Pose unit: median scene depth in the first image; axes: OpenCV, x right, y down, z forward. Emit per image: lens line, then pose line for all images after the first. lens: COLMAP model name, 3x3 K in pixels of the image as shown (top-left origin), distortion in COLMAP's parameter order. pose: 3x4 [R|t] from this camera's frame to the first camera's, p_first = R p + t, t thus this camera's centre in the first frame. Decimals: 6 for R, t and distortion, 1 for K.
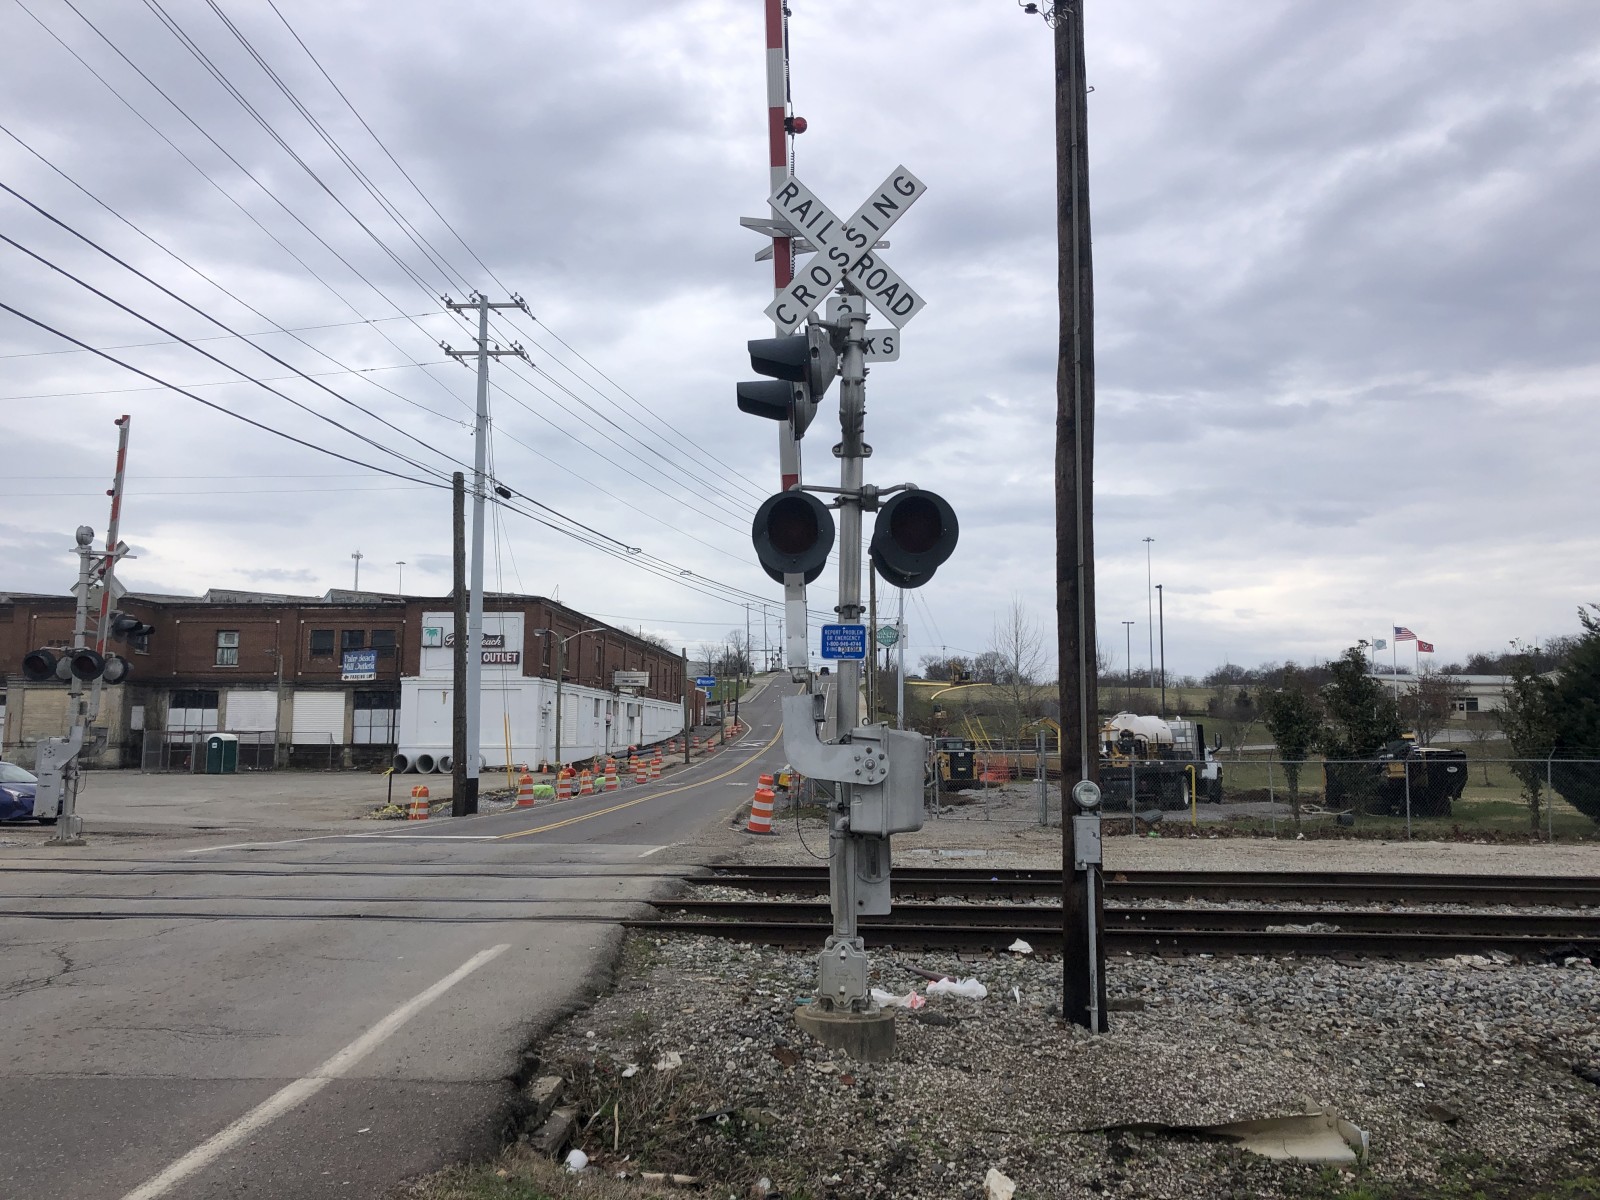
lens RADIAL K [[1302.3, 0, 804.3], [0, 1302.3, 592.8], [0, 0, 1]] dist [0.035995, -0.038148]
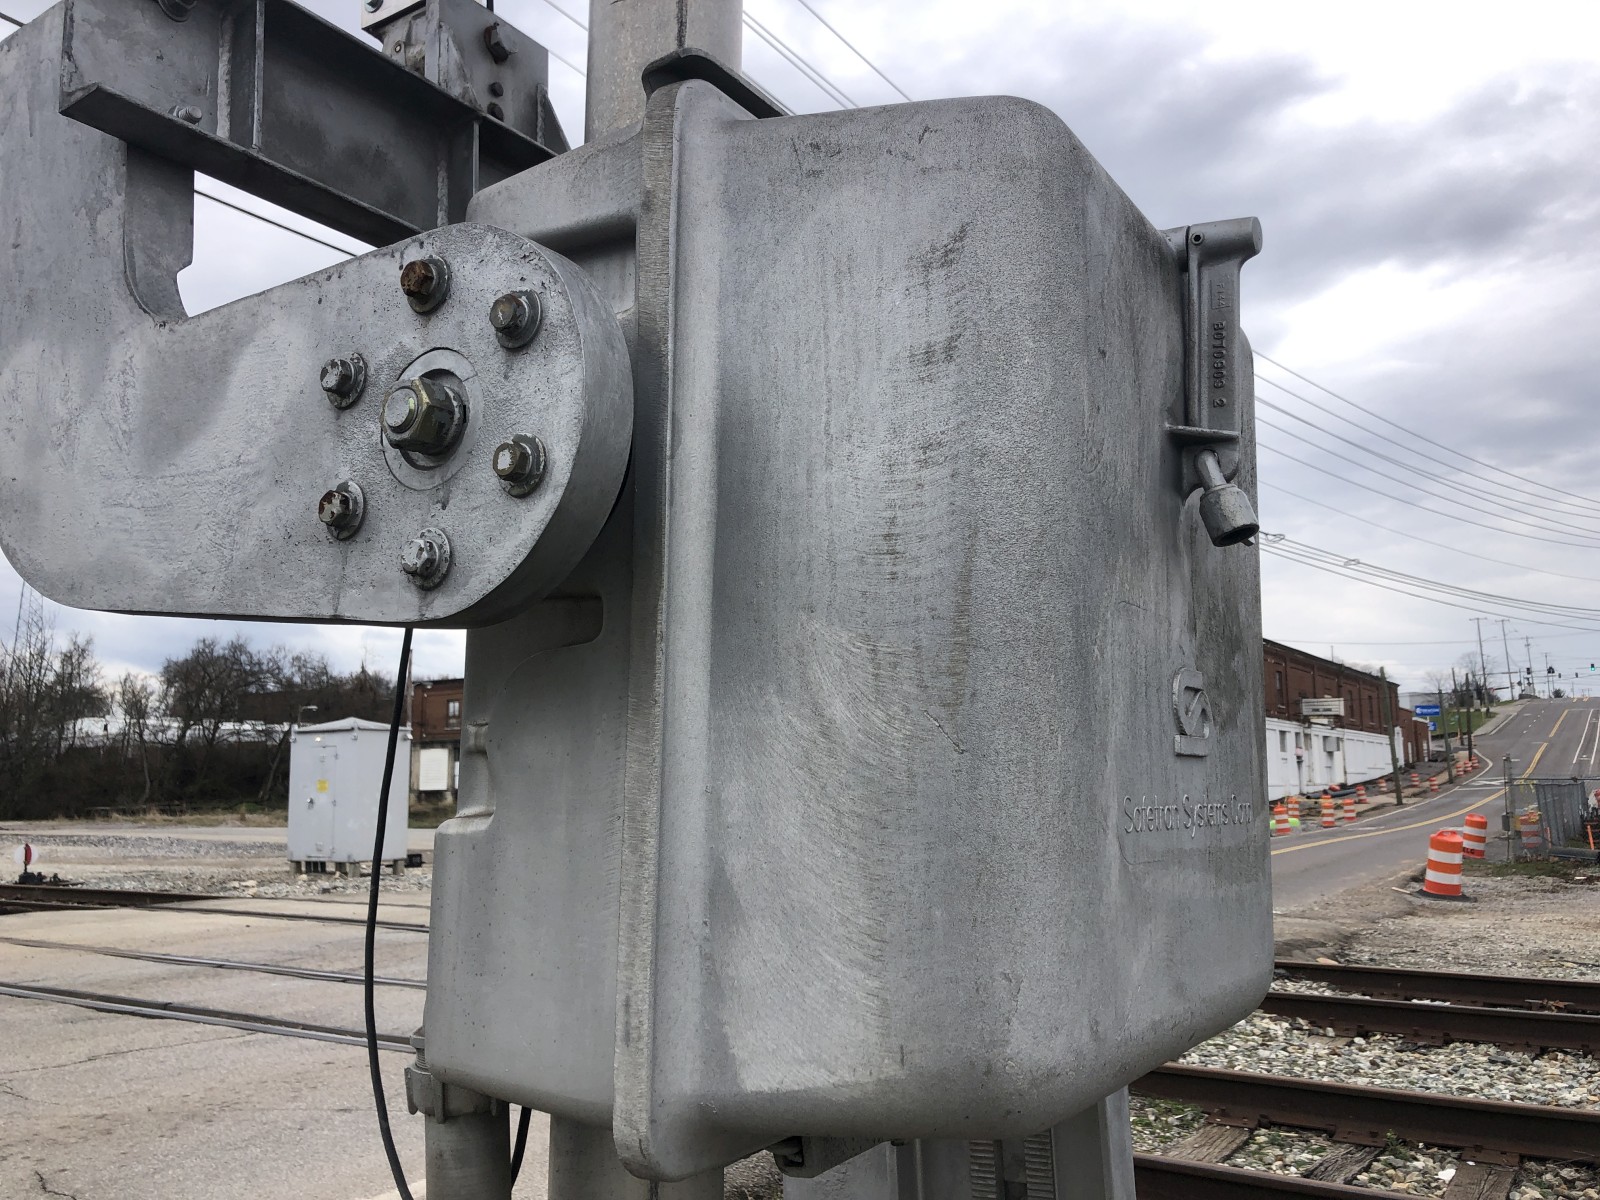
lens RADIAL K [[1302.3, 0, 802.8], [0, 1302.3, 594.0], [0, 0, 1]] dist [0.035995, -0.038148]
pose [[0.862626, -0.085786, -0.498514, 0.009113], [0.069400, 0.996266, -0.051353, 0.011547], [0.501058, 0.009702, 0.865359, 0.070918]]
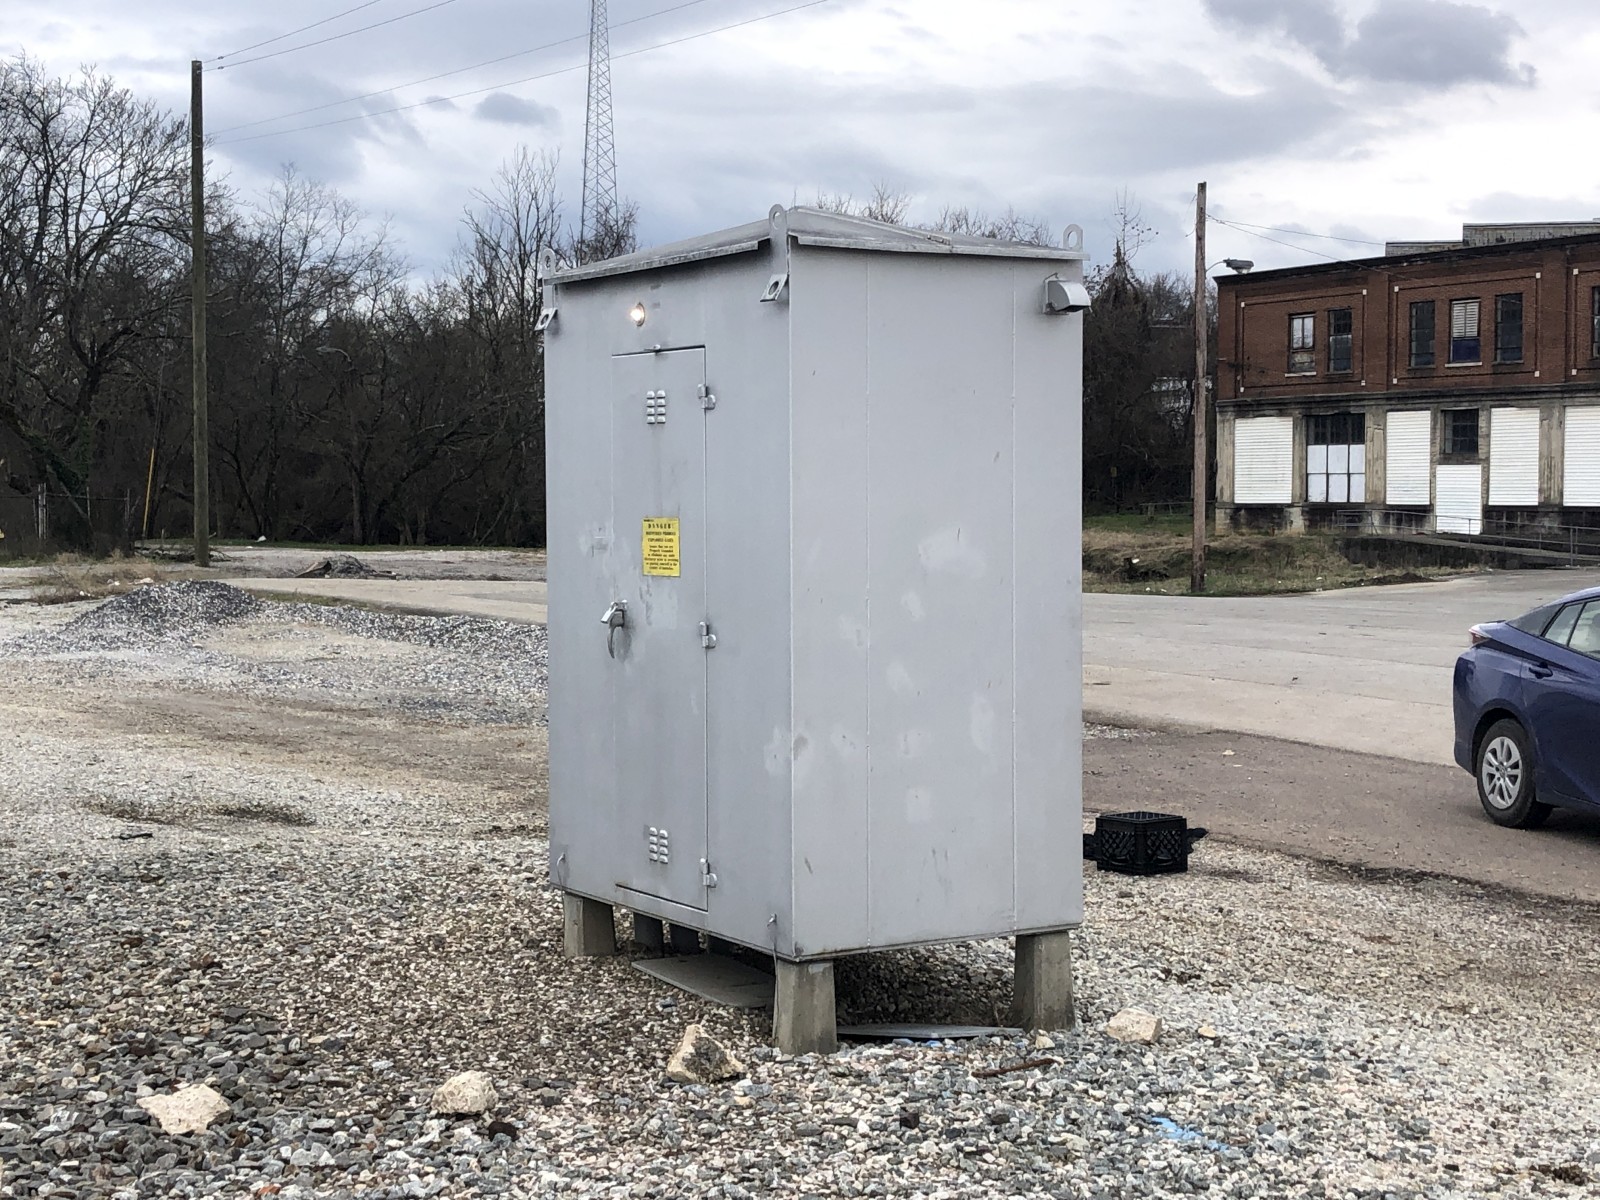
lens RADIAL K [[2385.8, 0, 808.8], [0, 2385.8, 595.9], [0, 0, 1]] dist [0.060188, 0.000000]
pose [[0.546257, 0.031881, -0.837011, -0.110144], [0.093897, 0.990646, 0.099013, 0.021546], [0.832338, -0.132679, 0.538154, 0.188631]]
